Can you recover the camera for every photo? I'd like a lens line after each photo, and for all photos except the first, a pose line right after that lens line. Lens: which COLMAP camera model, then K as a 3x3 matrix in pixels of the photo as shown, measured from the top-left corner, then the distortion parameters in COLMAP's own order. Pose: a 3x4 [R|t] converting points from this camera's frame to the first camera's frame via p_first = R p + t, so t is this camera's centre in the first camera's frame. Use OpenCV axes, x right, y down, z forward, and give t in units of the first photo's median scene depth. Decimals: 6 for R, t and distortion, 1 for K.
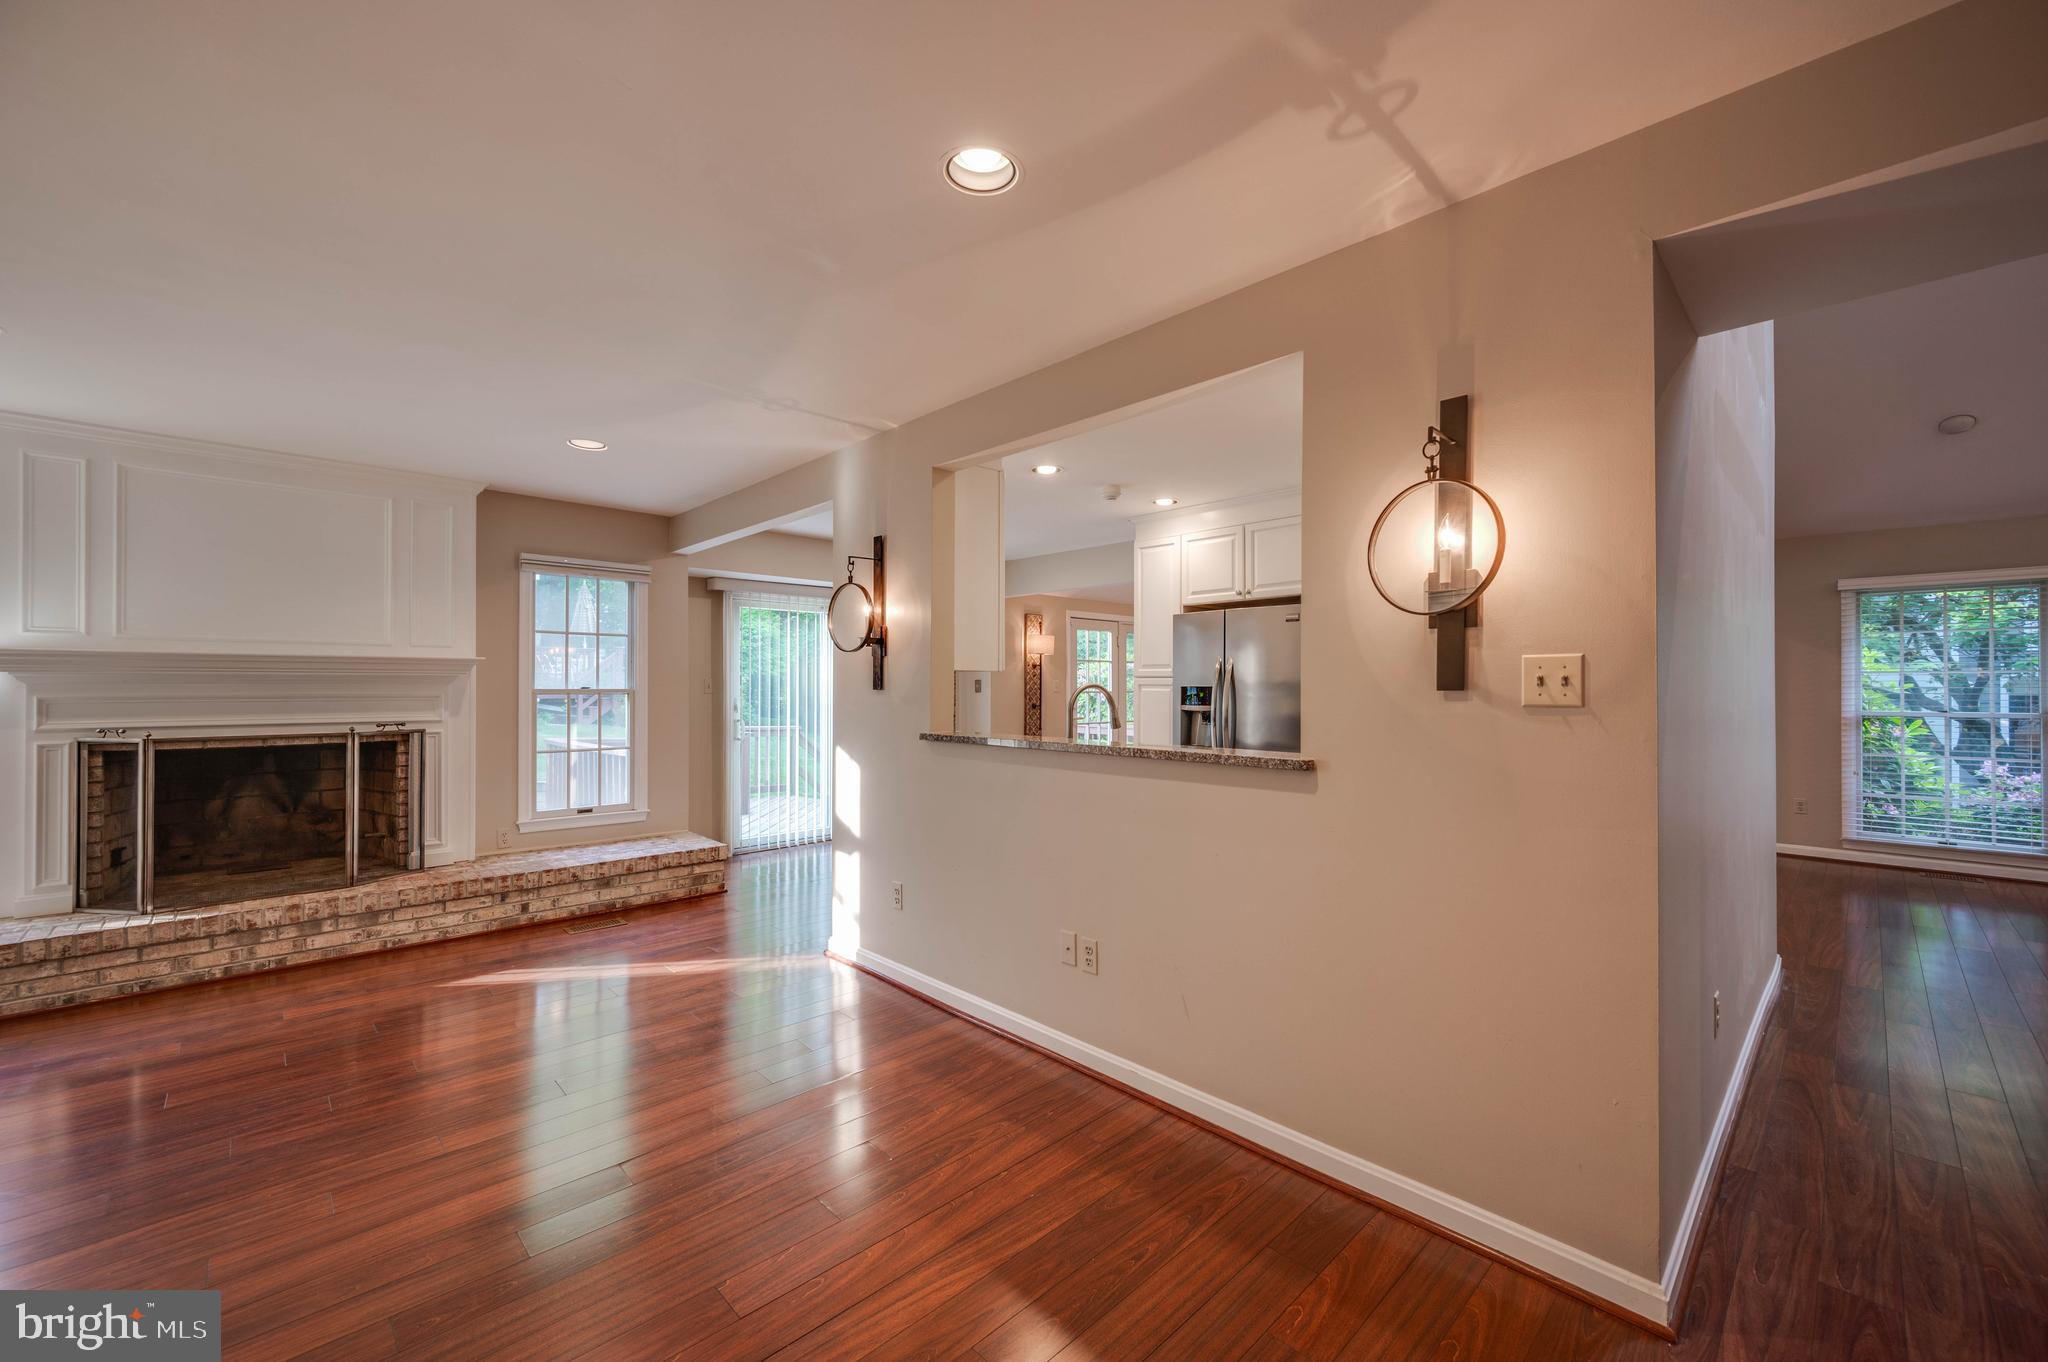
lens RADIAL K [[802.8, 0, 1027.6], [0, 802.8, 676.1], [0, 0, 1]] dist [0.000286, 0.000156]
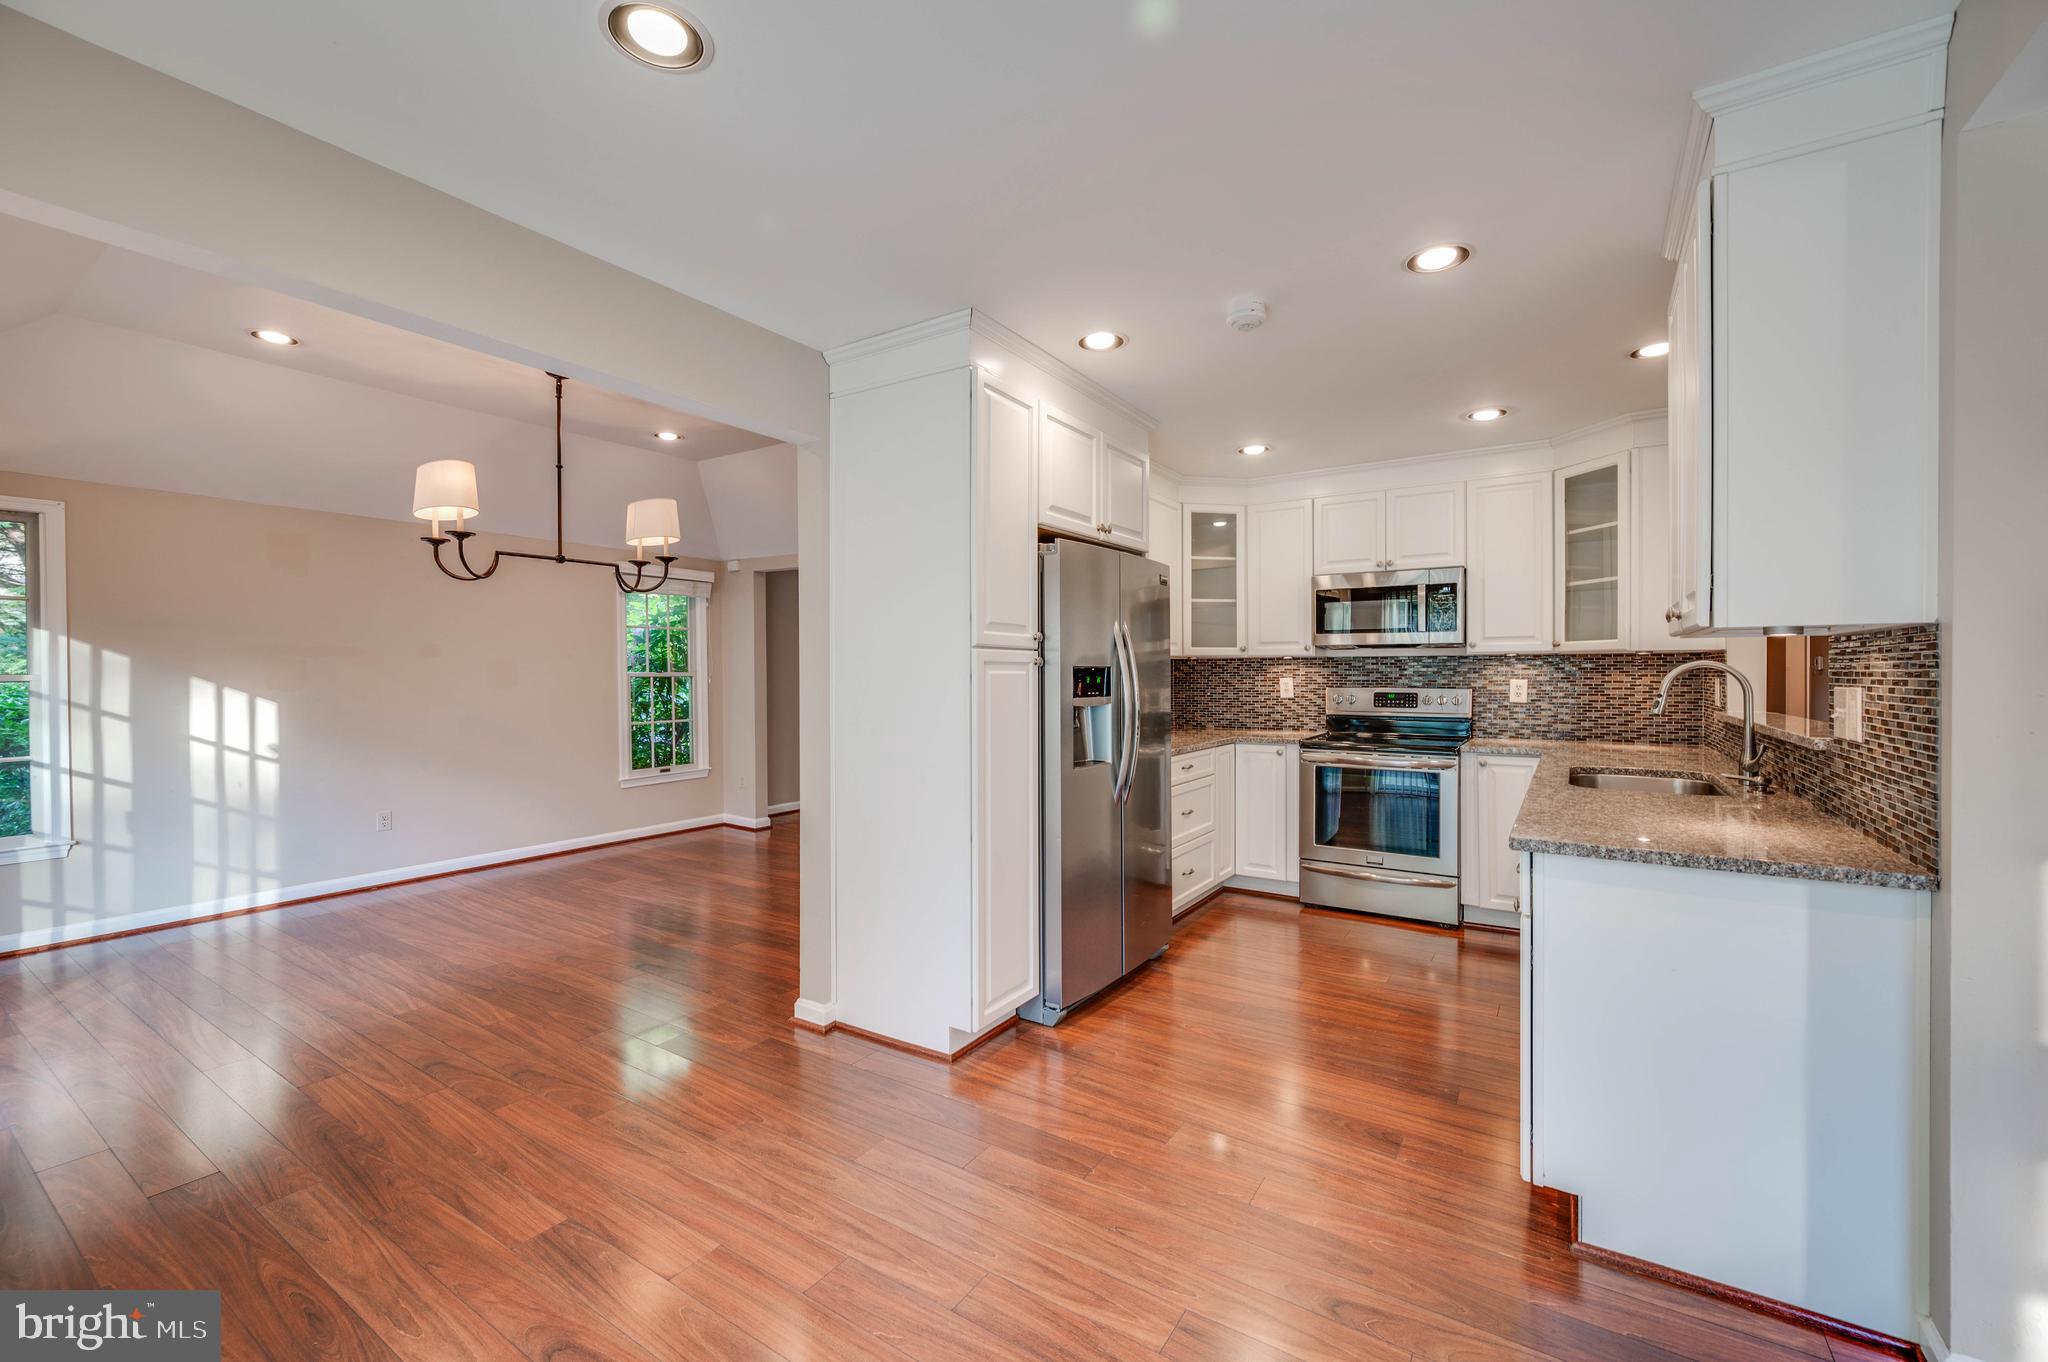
lens RADIAL K [[832.7, 0, 1024.0], [0, 832.7, 681.0], [0, 0, 1]] dist [-0.000523, -0.000014]
pose [[-0.231436, -0.013703, 0.972754, -0.474740], [-0.010656, 0.999877, 0.011549, 0.021799], [-0.972792, -0.007693, -0.231554, 1.448412]]
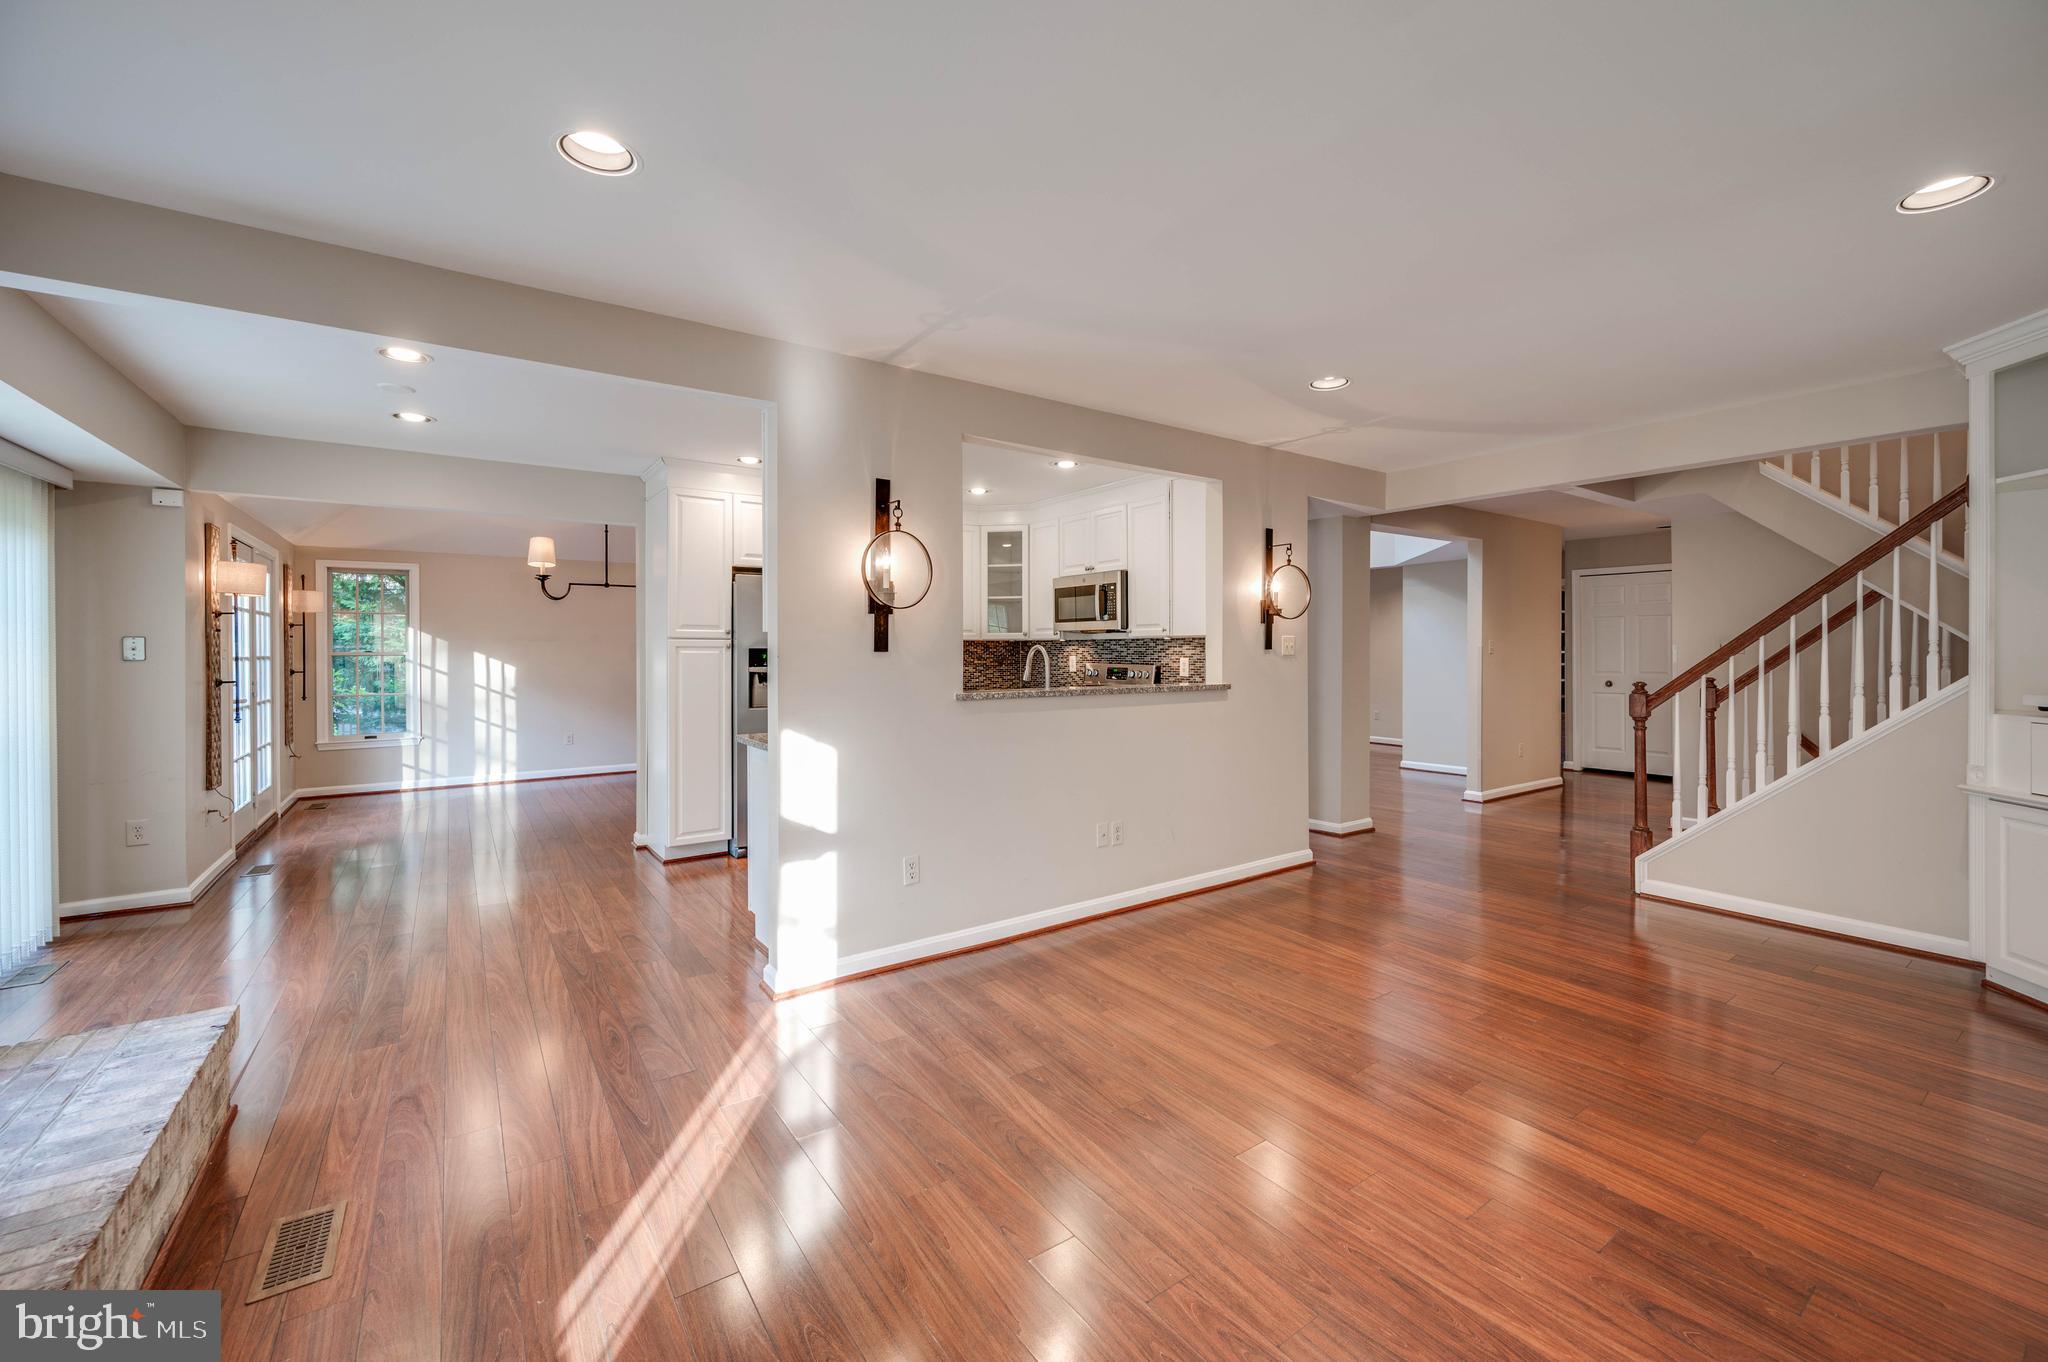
lens RADIAL K [[826.9, 0, 1036.7], [0, 826.9, 642.4], [0, 0, 1]] dist [0.000004, -0.000110]
pose [[0.143987, 0.004077, 0.989571, -0.948125], [-0.011890, 0.999926, -0.002389, 0.006086], [-0.989508, -0.011422, 0.144025, 0.621189]]
